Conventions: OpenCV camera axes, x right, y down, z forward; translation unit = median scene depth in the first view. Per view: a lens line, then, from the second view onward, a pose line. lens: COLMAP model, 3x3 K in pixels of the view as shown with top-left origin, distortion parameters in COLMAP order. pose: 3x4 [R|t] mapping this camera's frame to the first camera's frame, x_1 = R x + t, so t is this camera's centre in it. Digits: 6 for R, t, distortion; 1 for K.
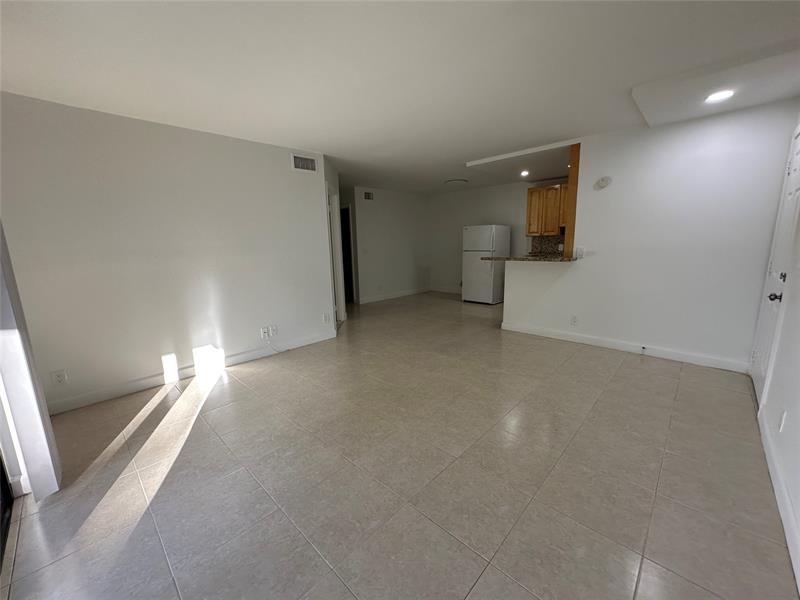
lens RADIAL K [[314.9, 0, 400.7], [0, 314.9, 299.4], [0, 0, 1]] dist [-0.001034, 0.001149]
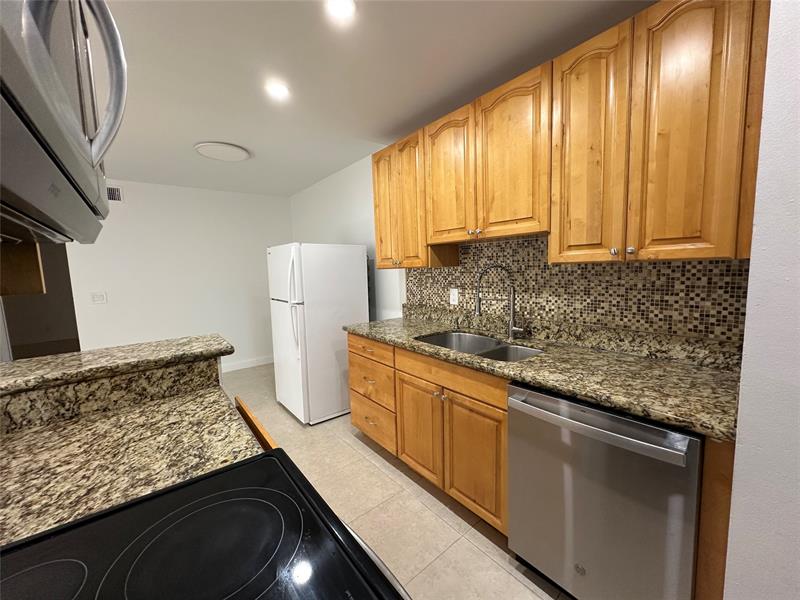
lens RADIAL K [[314.9, 0, 399.1], [0, 314.9, 301.9], [0, 0, 1]] dist [-0.001034, 0.001149]
pose [[0.992423, 0.009078, -0.122534, 0.463984], [-0.017556, 0.997511, -0.068286, -0.124189], [0.121609, 0.069920, 0.990112, 0.570785]]
